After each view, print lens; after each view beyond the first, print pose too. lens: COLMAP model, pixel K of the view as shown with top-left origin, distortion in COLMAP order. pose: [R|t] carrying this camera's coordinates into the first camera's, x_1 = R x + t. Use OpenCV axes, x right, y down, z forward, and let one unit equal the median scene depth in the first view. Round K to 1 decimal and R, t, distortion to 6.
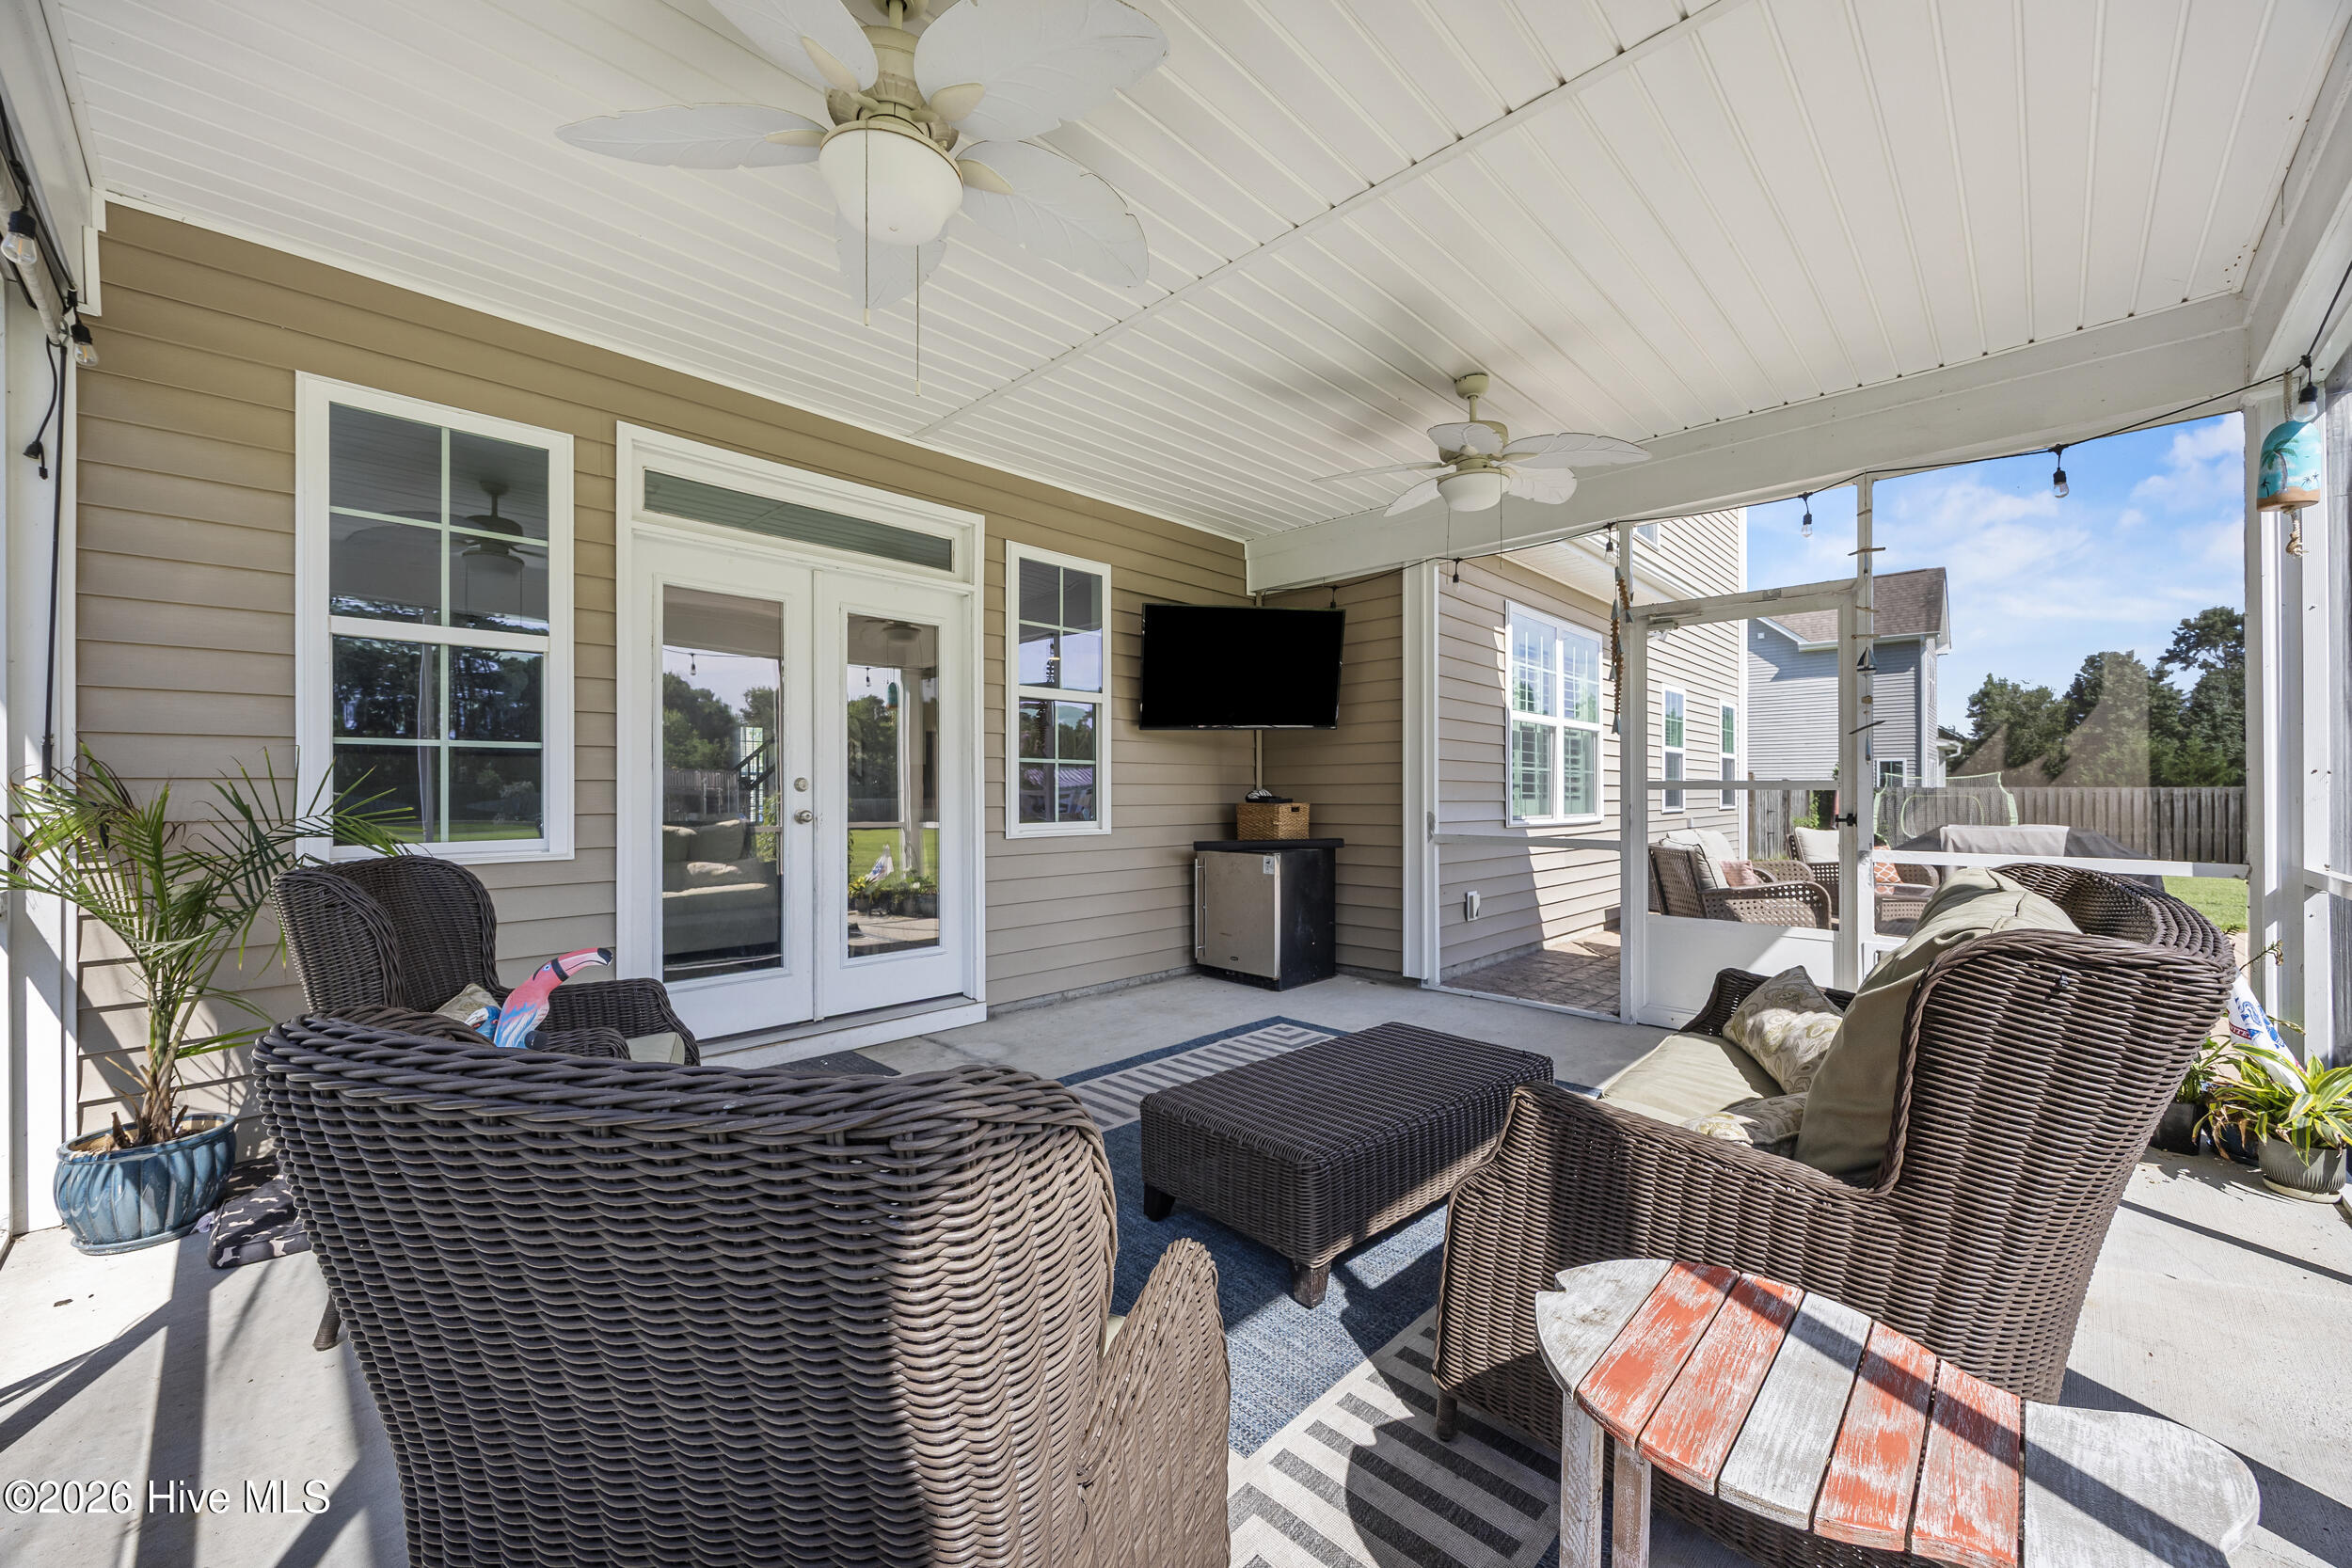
lens RADIAL K [[897.5, 0, 1176.0], [0, 897.5, 784.0], [0, 0, 1]] dist [-0.001022, -0.000123]
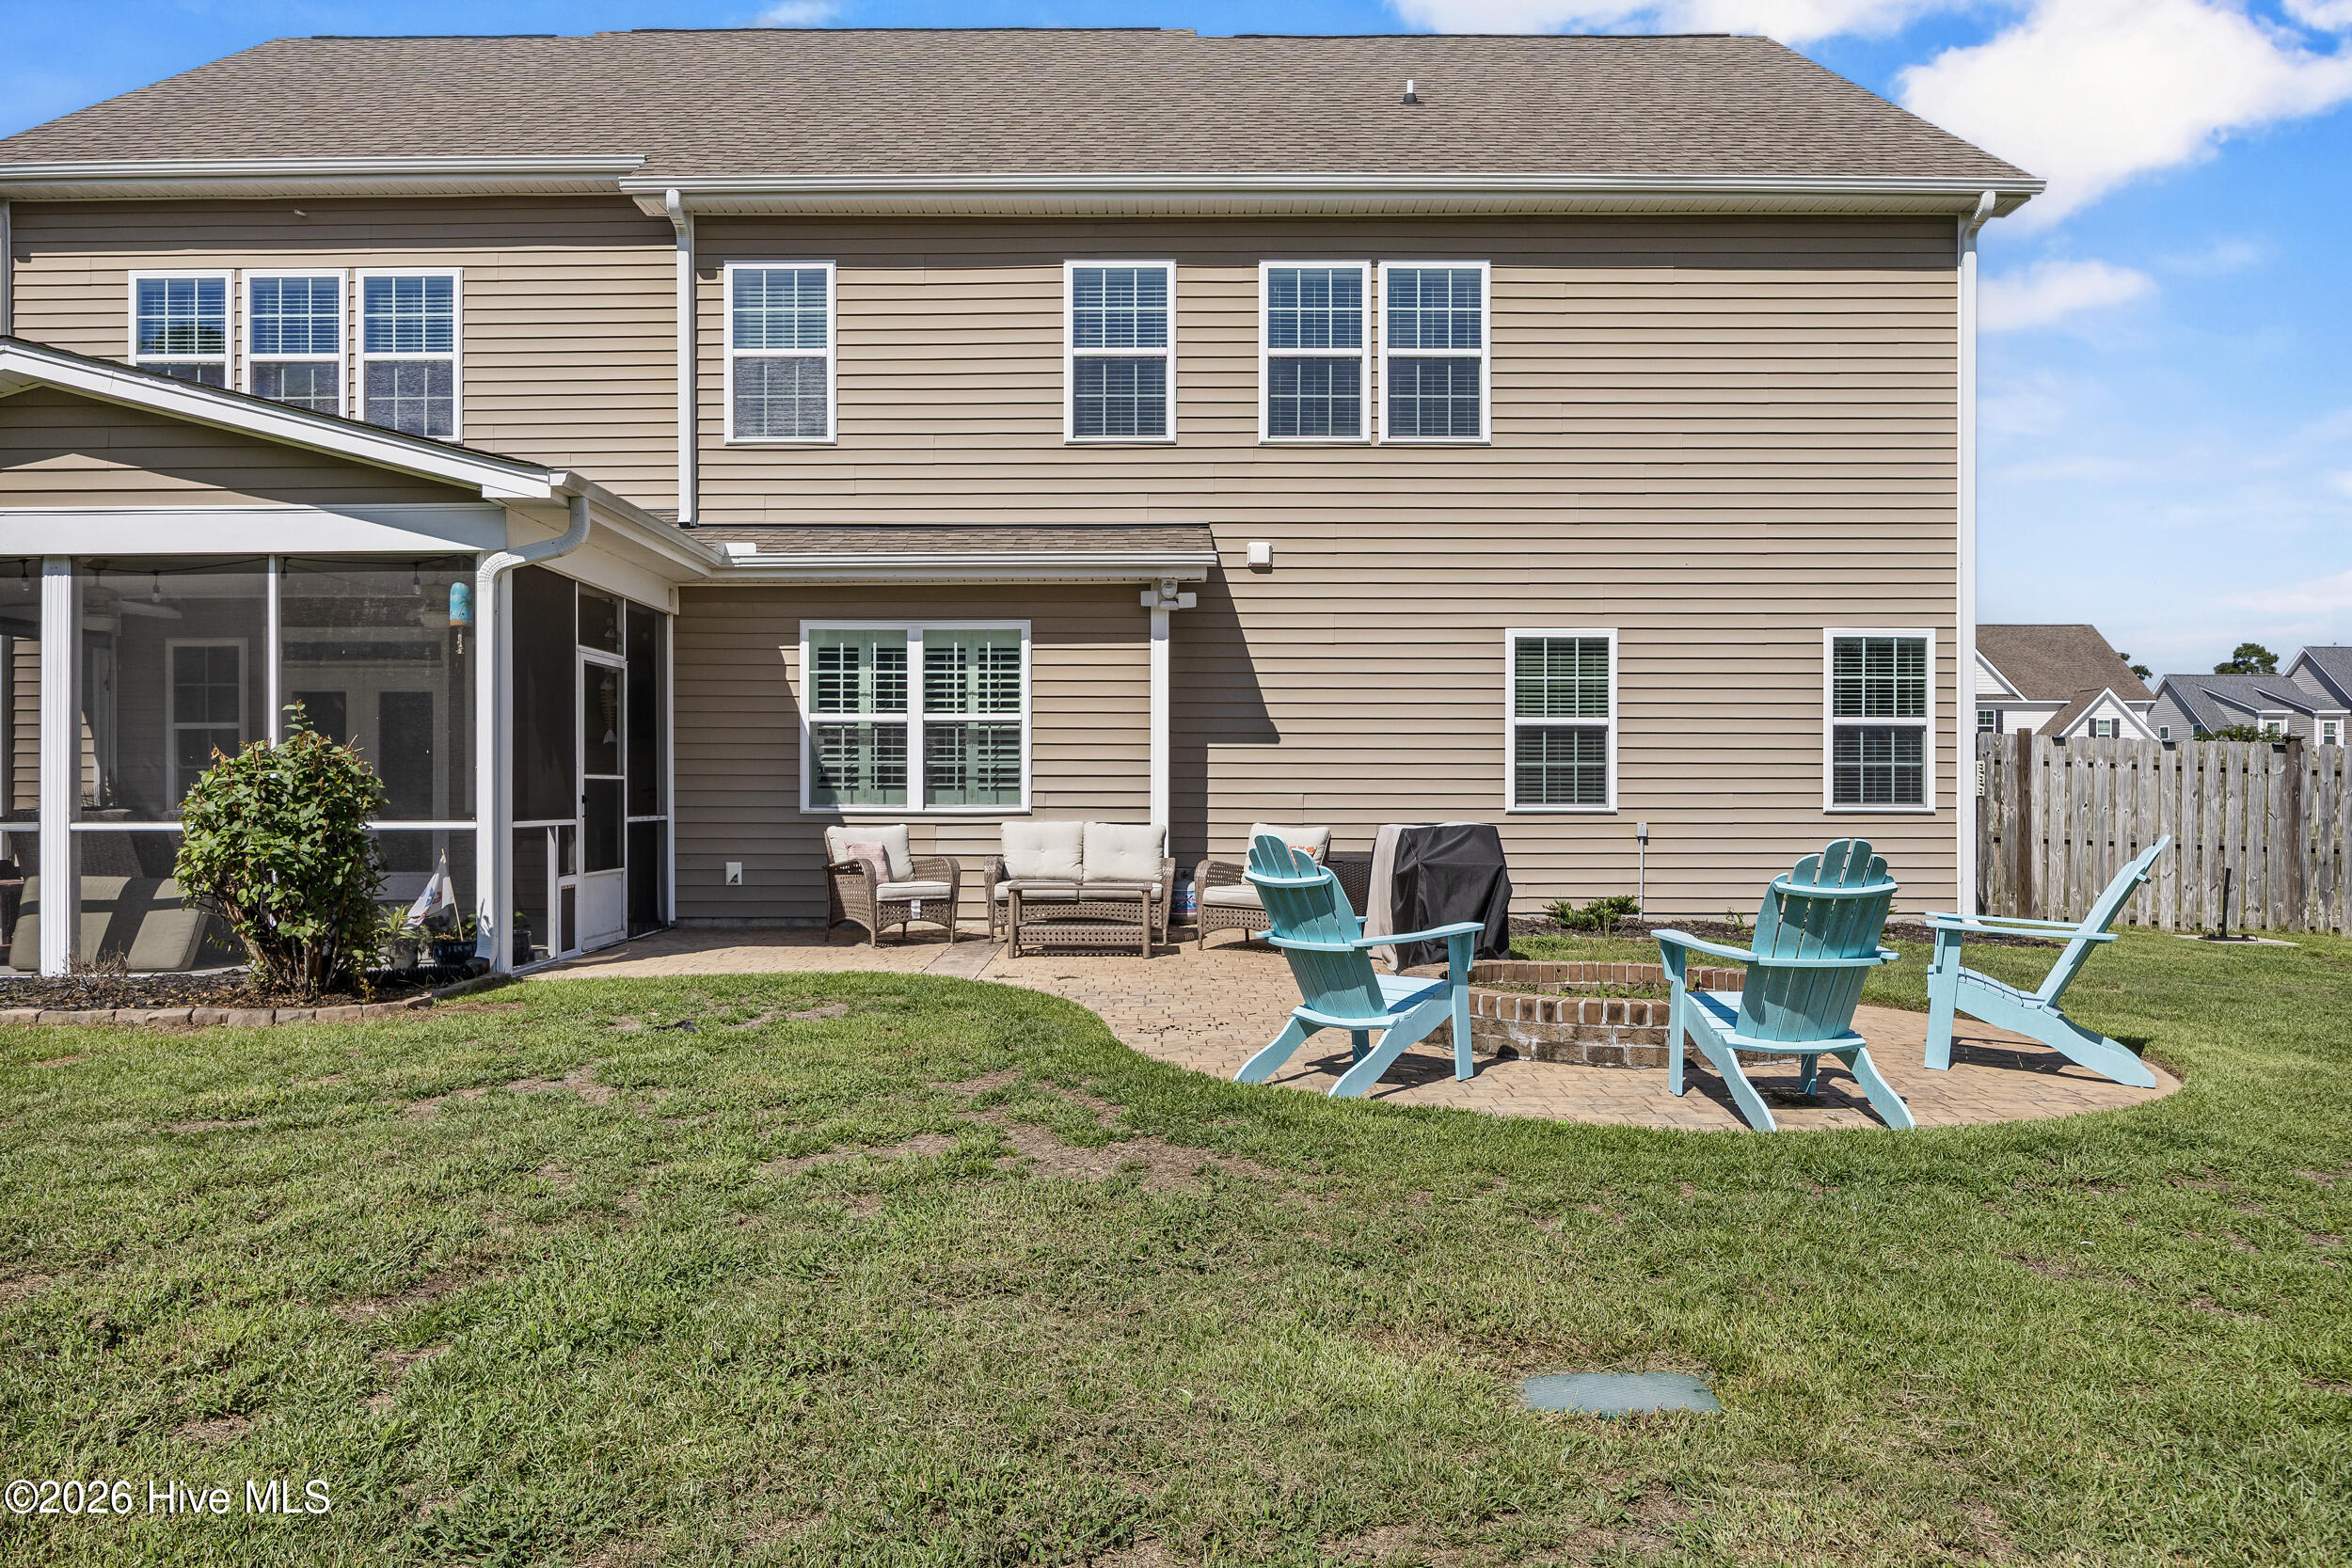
lens RADIAL K [[1614.5, 0, 1163.5], [0, 1614.5, 792.7], [0, 0, 1]] dist [-0.015570, 0.004198]
pose [[0.695357, -0.003381, -0.718656, 1.903355], [0.005936, 0.999982, 0.001039, 0.019433], [0.718640, -0.004989, 0.695365, -0.113532]]
